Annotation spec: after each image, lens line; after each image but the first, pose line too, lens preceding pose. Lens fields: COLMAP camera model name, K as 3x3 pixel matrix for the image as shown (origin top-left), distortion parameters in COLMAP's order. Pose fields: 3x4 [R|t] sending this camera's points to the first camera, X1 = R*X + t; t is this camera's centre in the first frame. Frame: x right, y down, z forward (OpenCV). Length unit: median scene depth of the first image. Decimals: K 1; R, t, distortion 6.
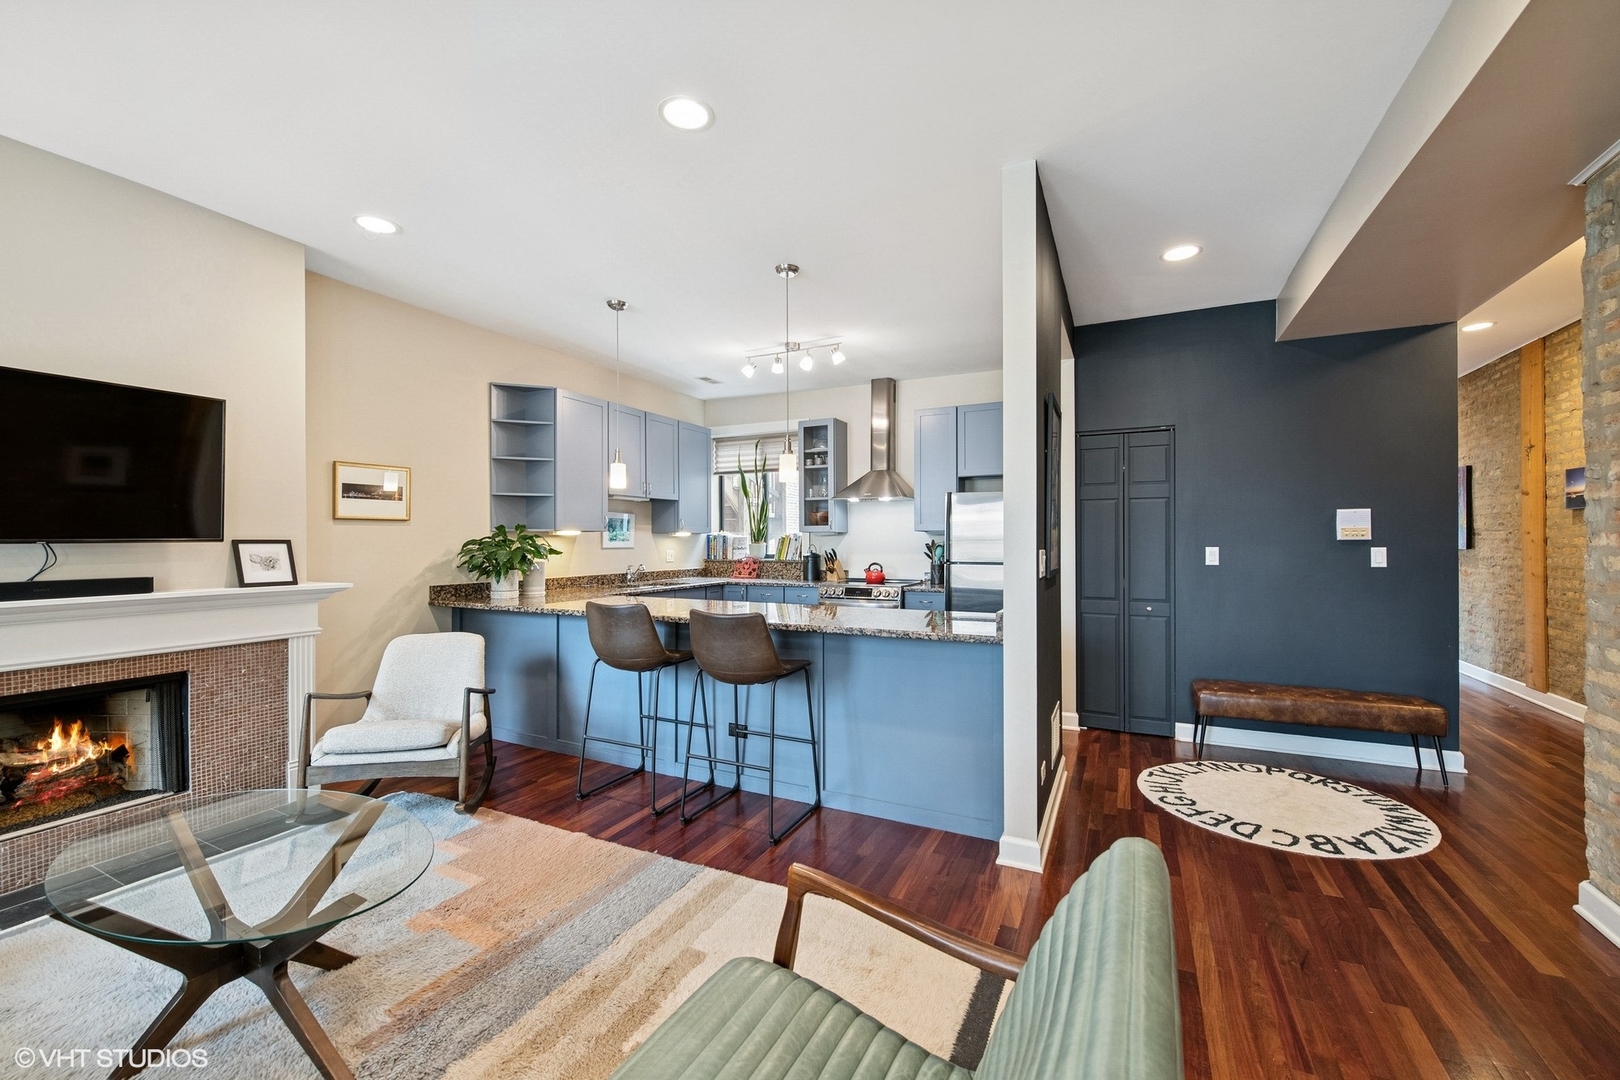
lens RADIAL K [[653.7, 0, 797.0], [0, 653.7, 541.7], [0, 0, 1]] dist [-0.000242, -0.002042]
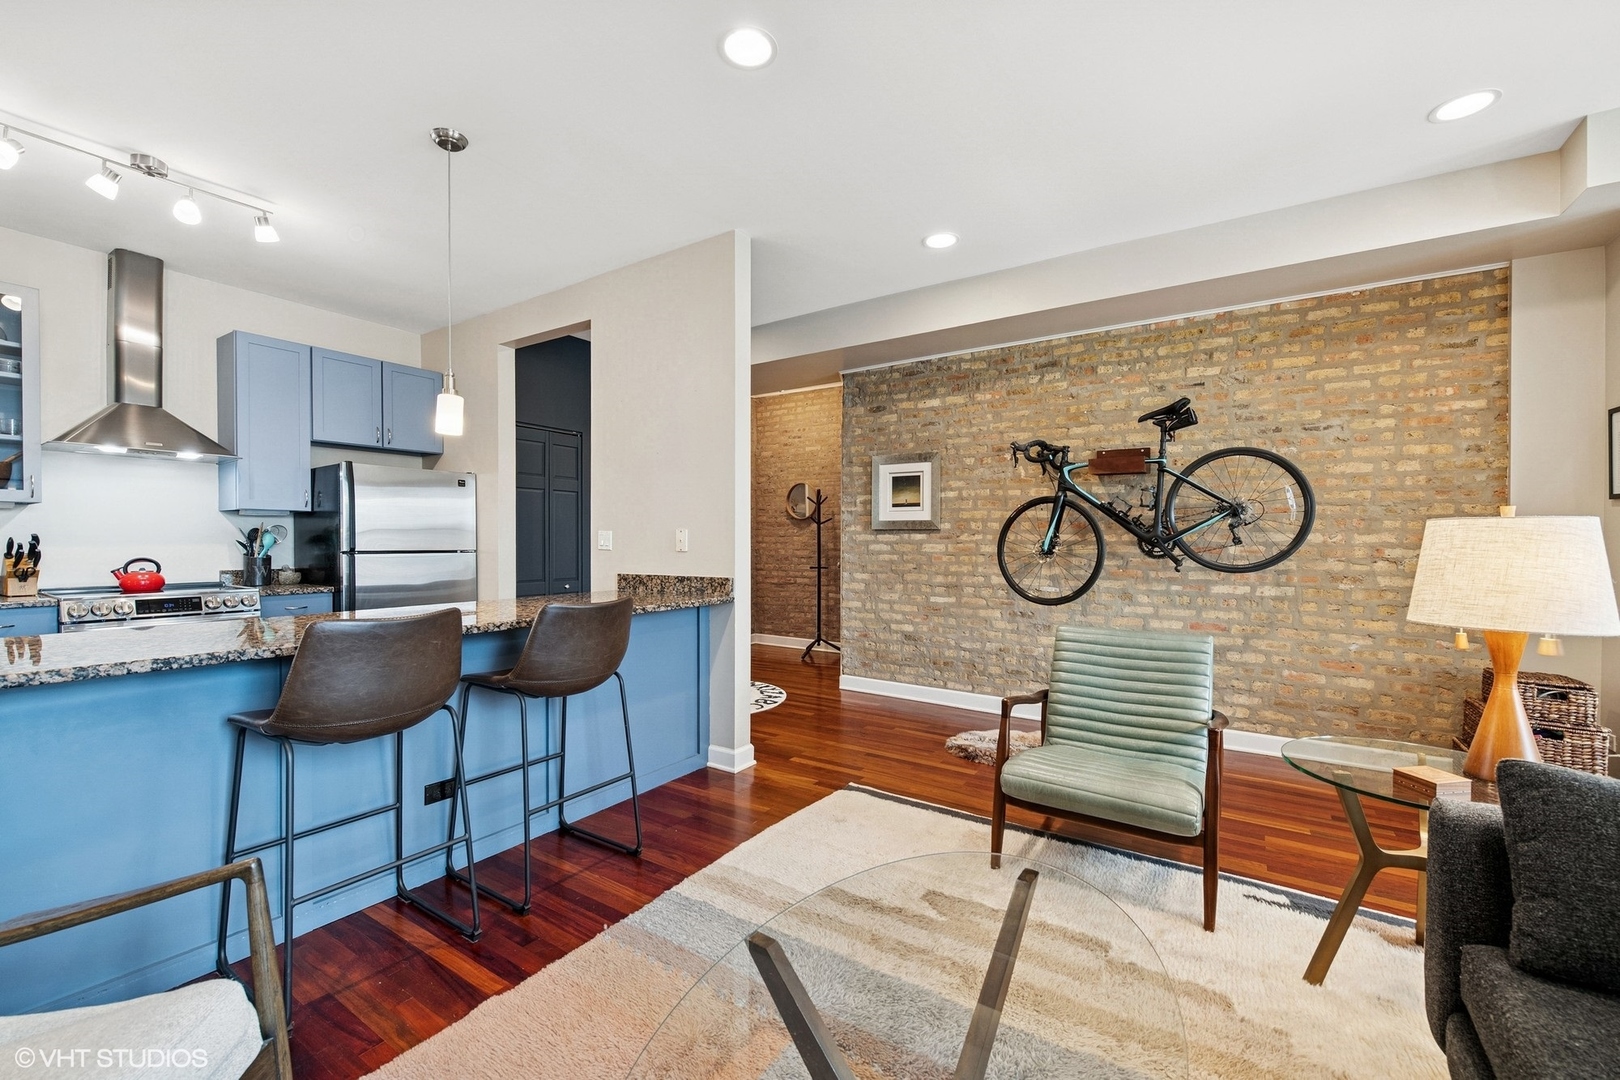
lens RADIAL K [[653.7, 0, 818.9], [0, 653.7, 547.5], [0, 0, 1]] dist [-0.000242, -0.002042]
pose [[0.105626, -0.007496, 0.994378, -0.568039], [0.000358, 0.999972, 0.007500, 0.025025], [-0.994406, -0.000436, 0.105626, 0.421715]]
